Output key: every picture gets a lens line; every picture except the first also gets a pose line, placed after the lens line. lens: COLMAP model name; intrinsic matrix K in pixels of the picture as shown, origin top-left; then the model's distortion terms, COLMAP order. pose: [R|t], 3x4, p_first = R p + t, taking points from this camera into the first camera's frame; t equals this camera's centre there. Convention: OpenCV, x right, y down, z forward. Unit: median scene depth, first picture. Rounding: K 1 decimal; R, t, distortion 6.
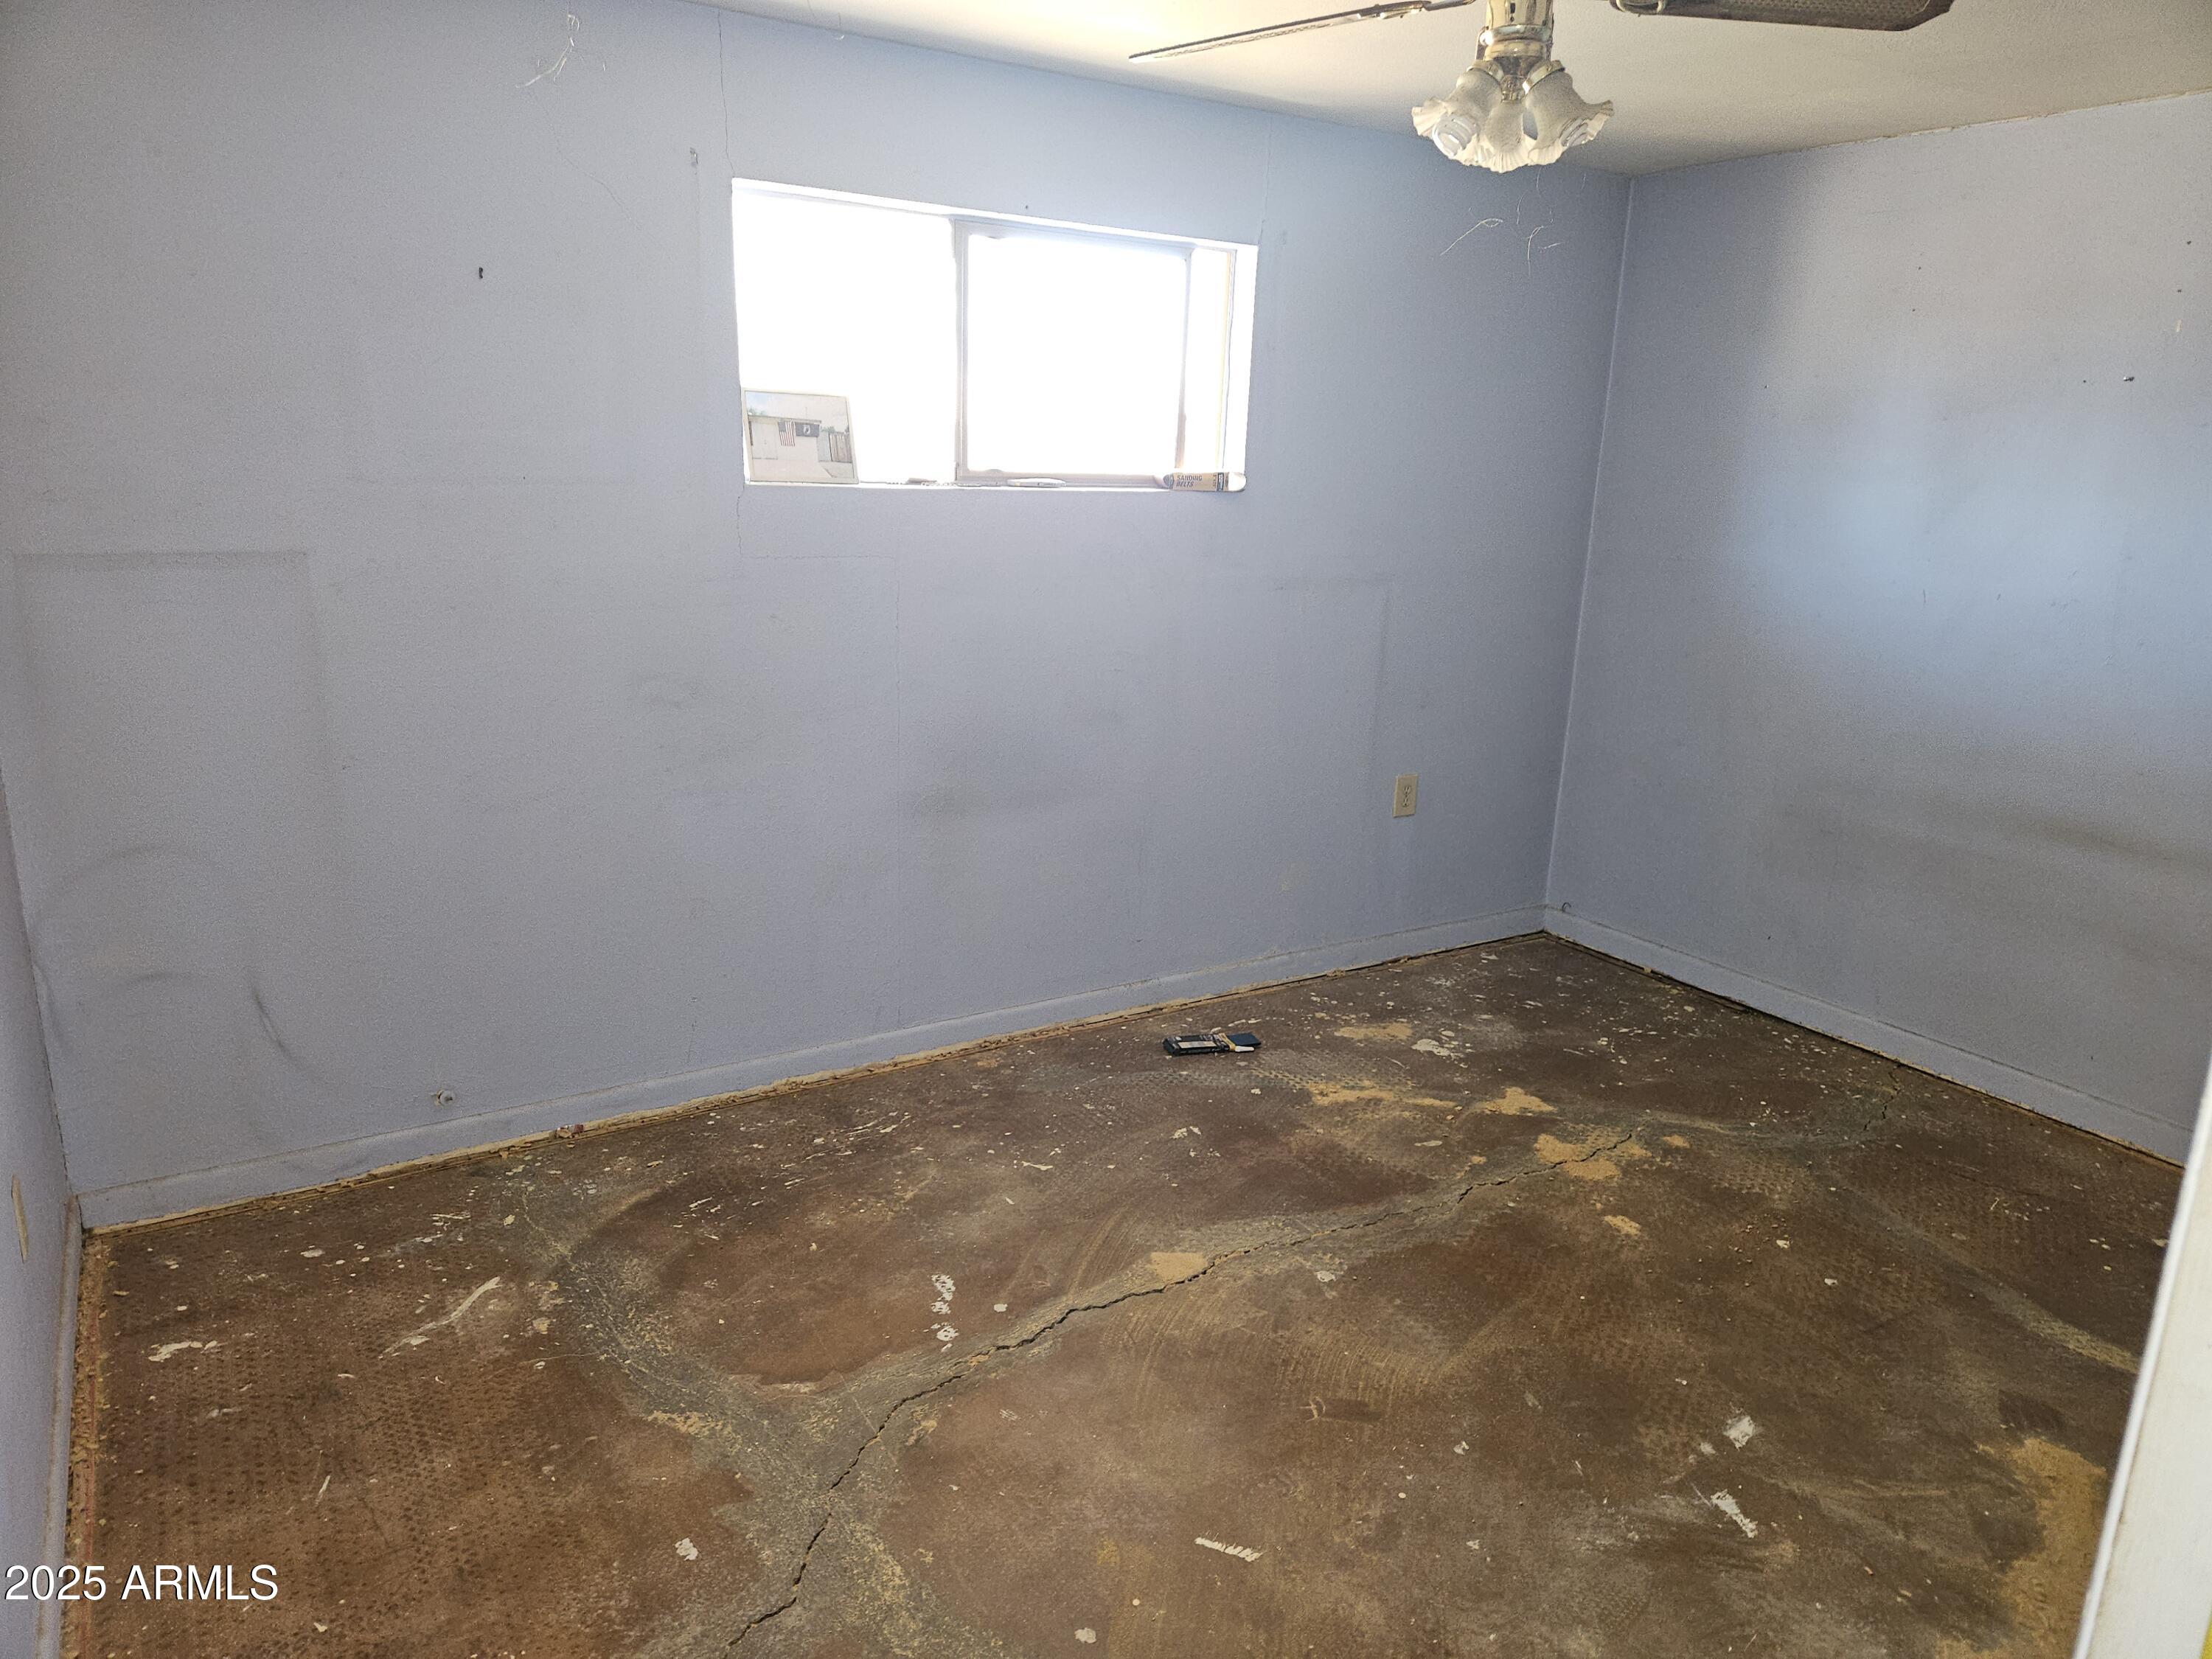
lens RADIAL K [[1478.1, 0, 1117.8], [0, 1478.1, 825.9], [0, 0, 1]] dist [0.084533, -0.074193]
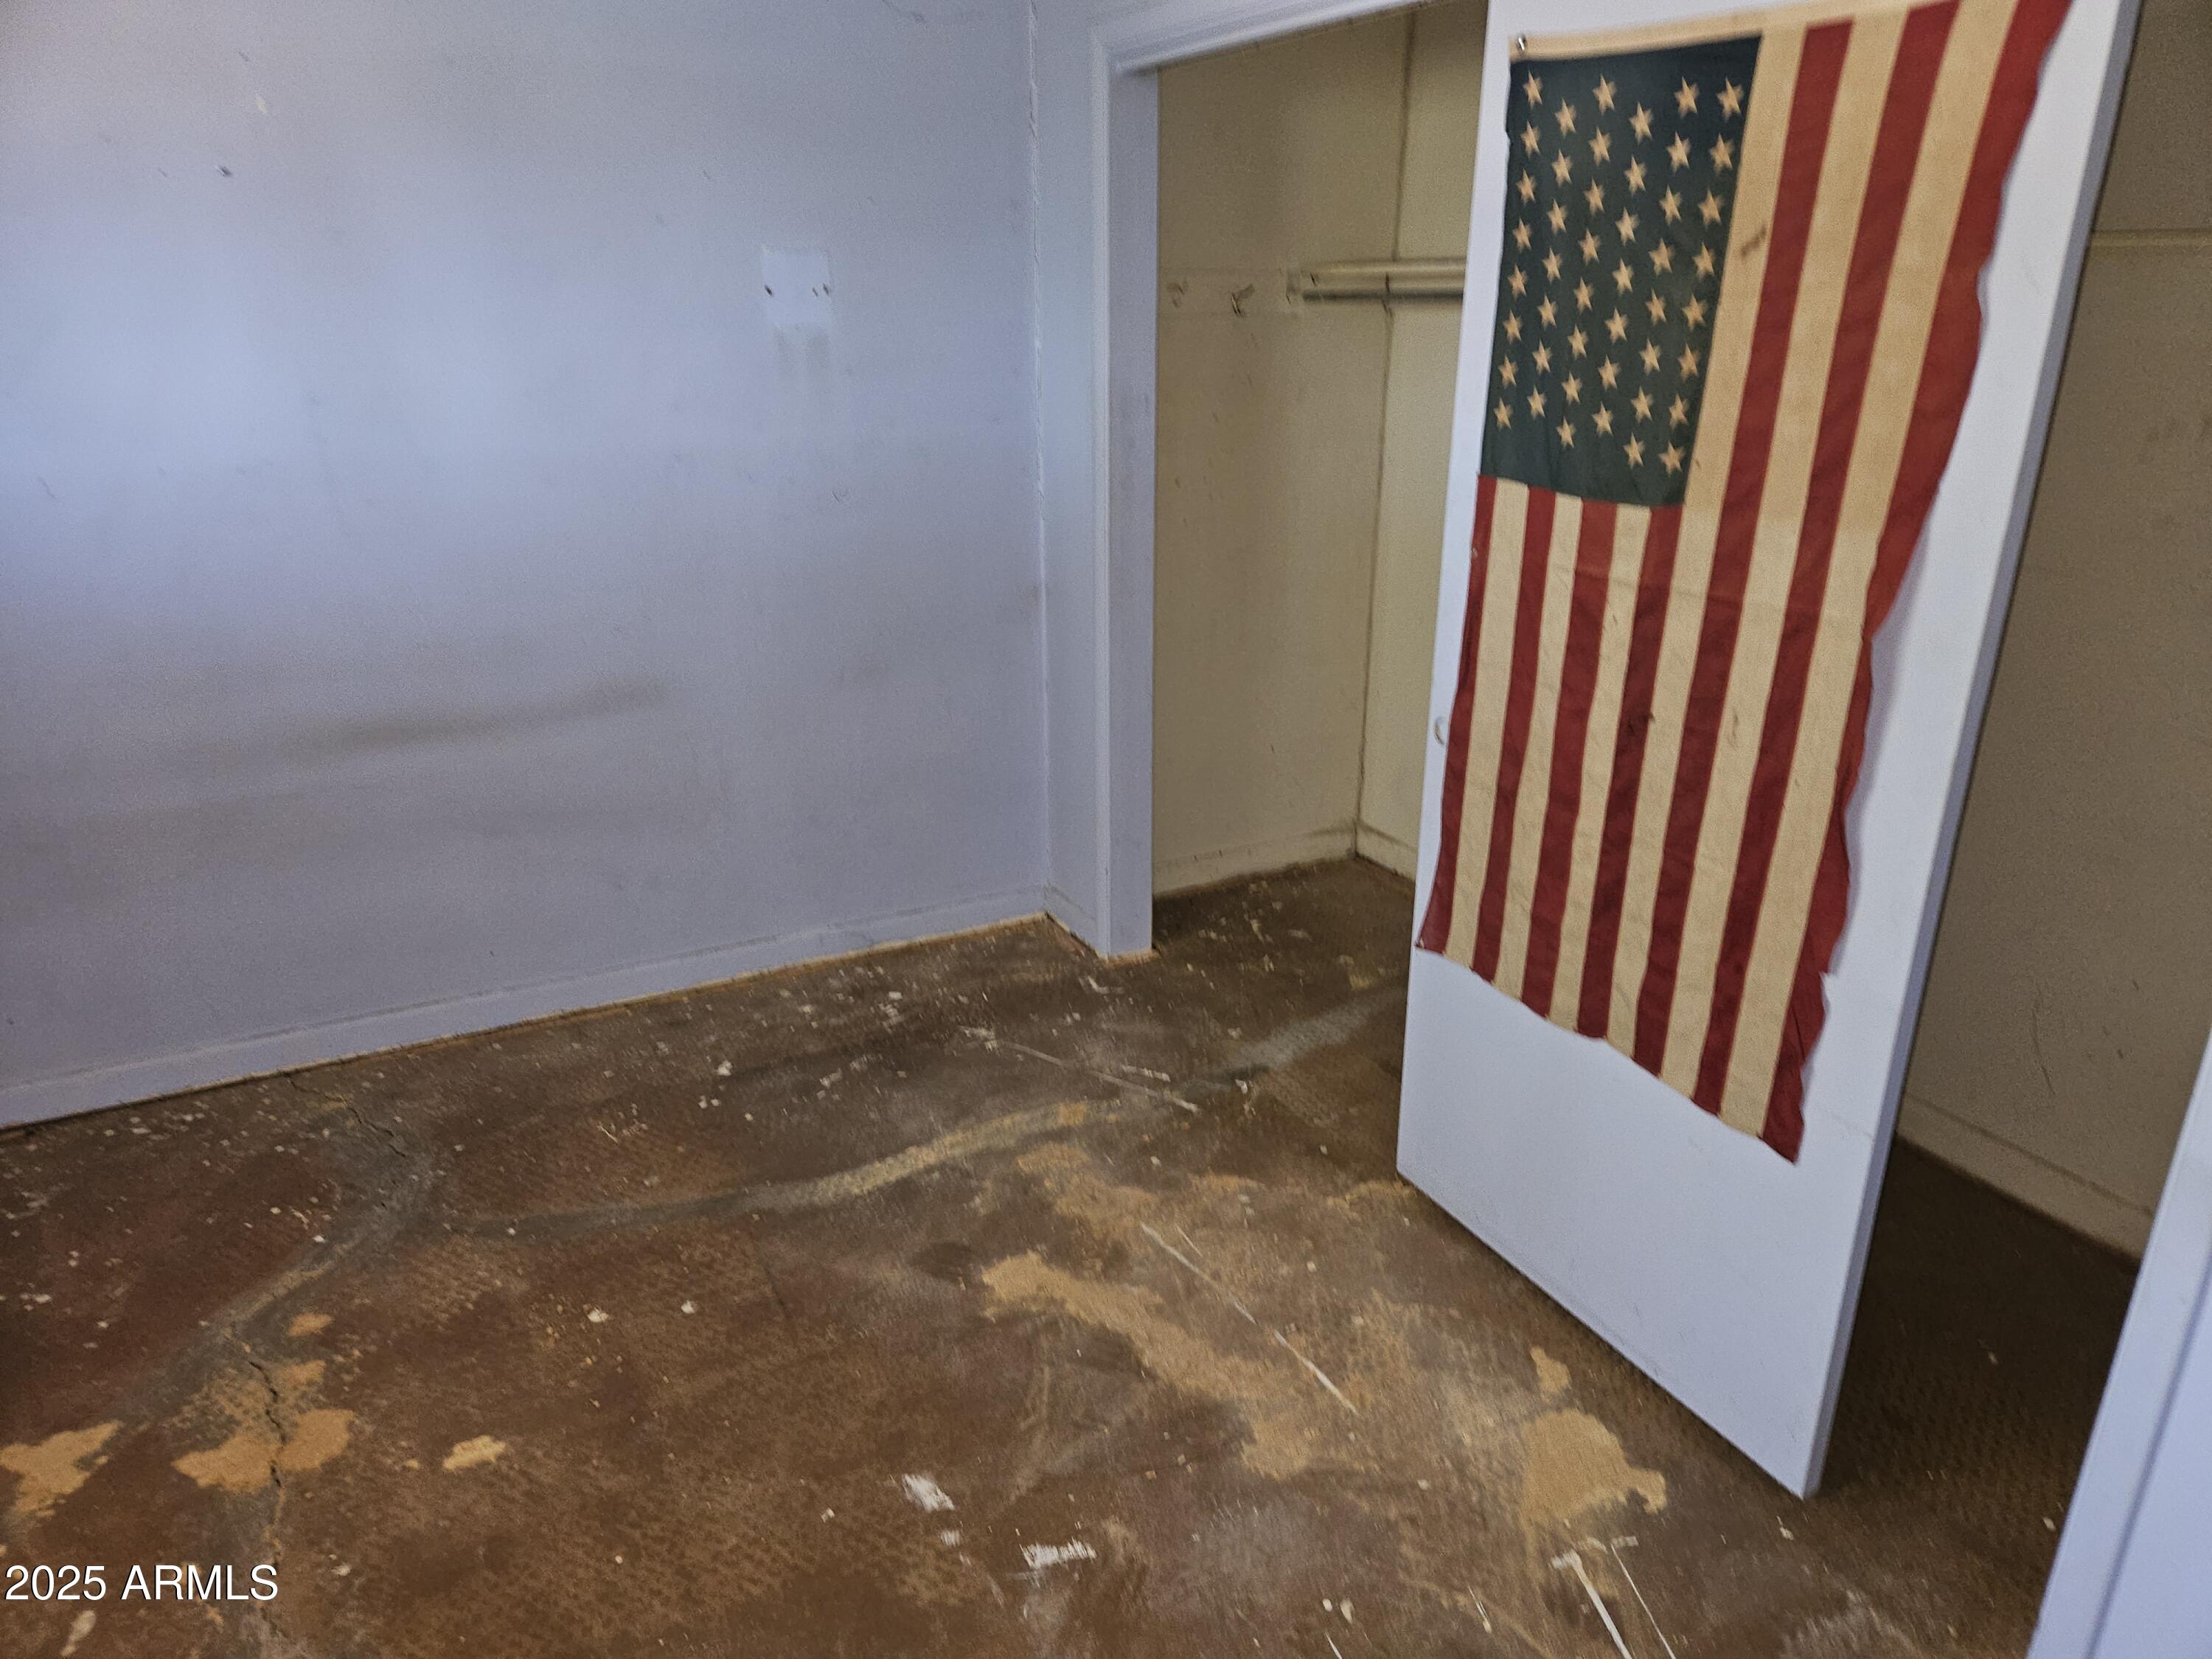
lens RADIAL K [[1478.1, 0, 1117.8], [0, 1478.1, 825.9], [0, 0, 1]] dist [0.084533, -0.074193]
pose [[0.082789, -0.369700, 0.925455, -0.165482], [0.249423, 0.906774, 0.339925, -0.149754], [-0.964849, 0.202688, 0.167282, 0.500713]]
